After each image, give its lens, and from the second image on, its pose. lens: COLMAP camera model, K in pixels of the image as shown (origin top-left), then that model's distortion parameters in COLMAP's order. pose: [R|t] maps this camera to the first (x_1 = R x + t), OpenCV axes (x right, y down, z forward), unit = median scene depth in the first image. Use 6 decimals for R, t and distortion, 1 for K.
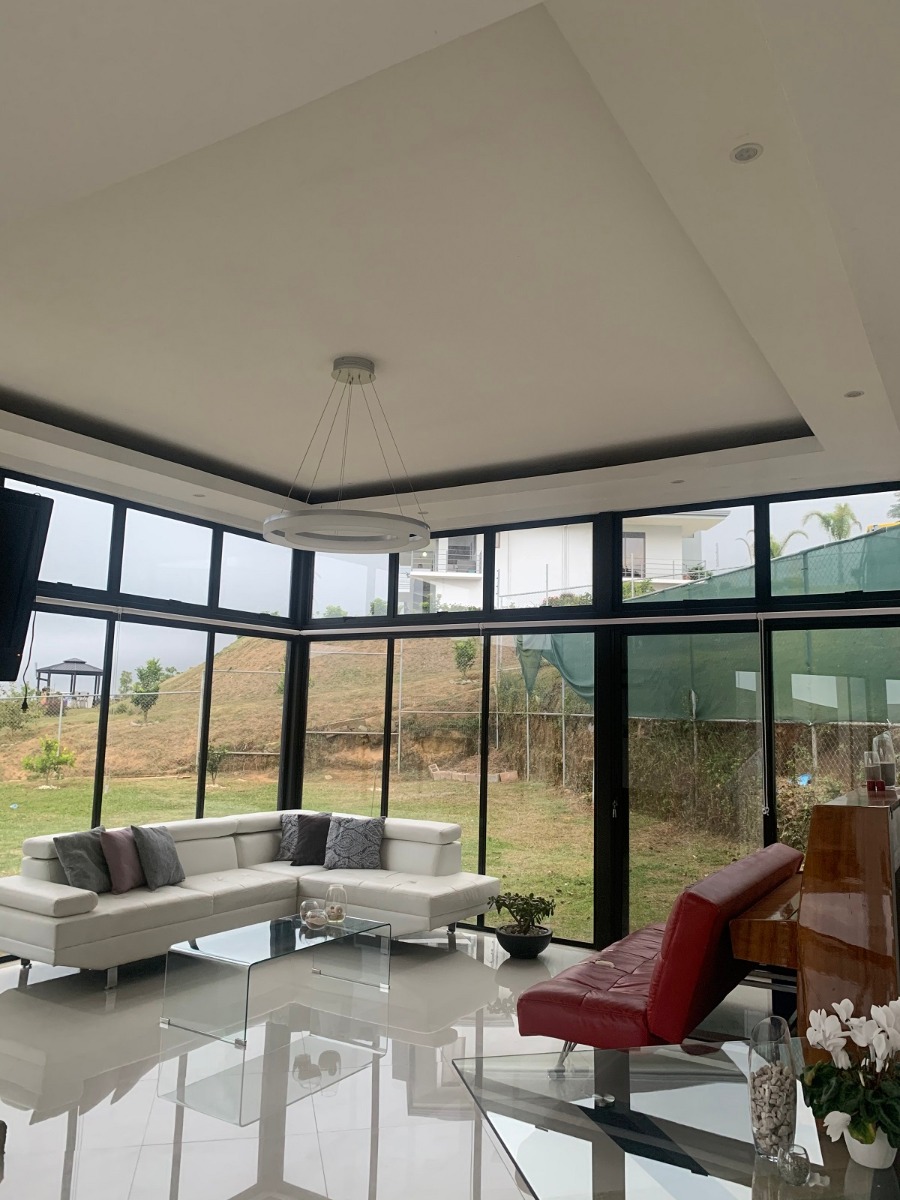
lens RADIAL K [[905.1, 0, 448.0], [0, 905.1, 600.8], [0, 0, 1]] dist [0.167558, -0.490899]
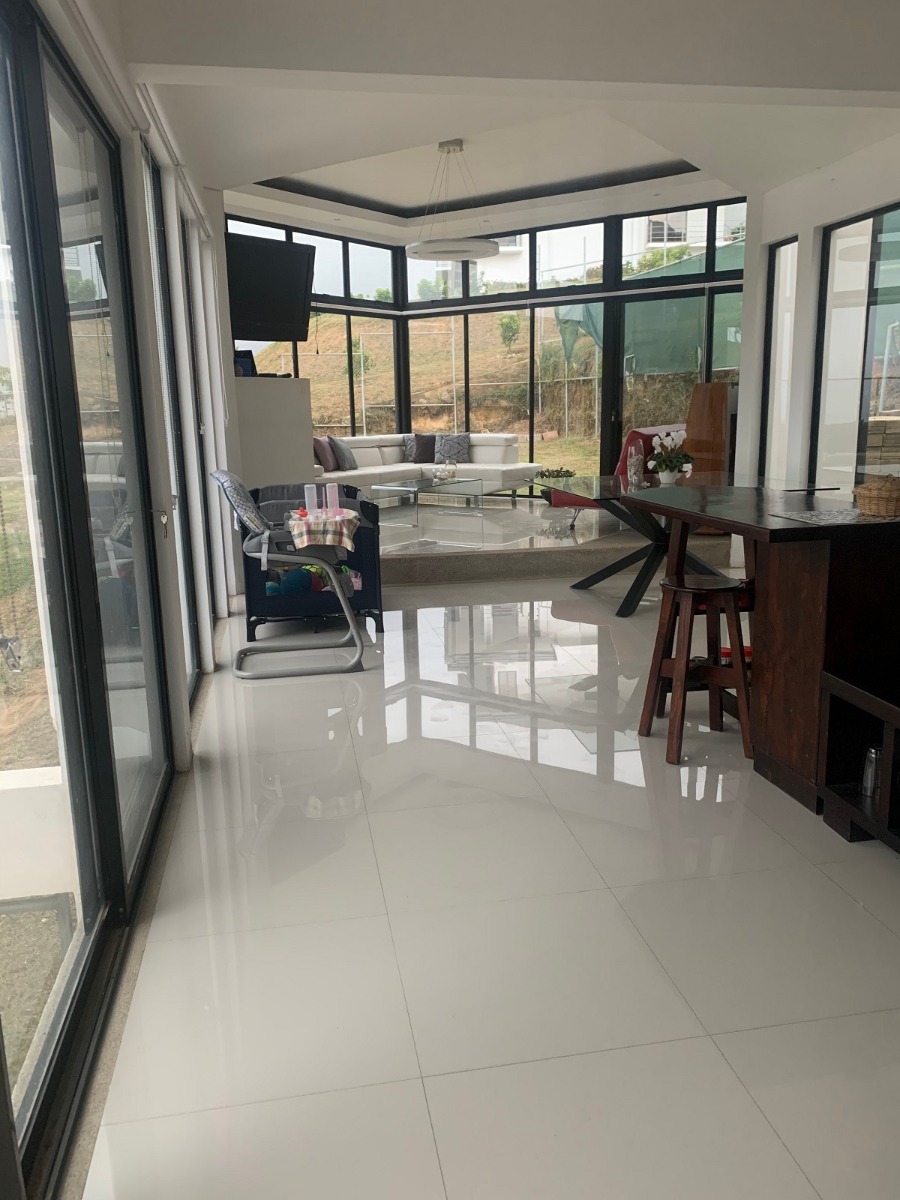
lens RADIAL K [[905.1, 0, 448.0], [0, 905.1, 600.8], [0, 0, 1]] dist [0.167558, -0.490899]
pose [[0.997948, -0.035631, -0.053195, -0.029614], [0.051382, 0.941389, 0.333386, -0.016795], [0.038198, -0.335435, 0.941289, -0.540528]]
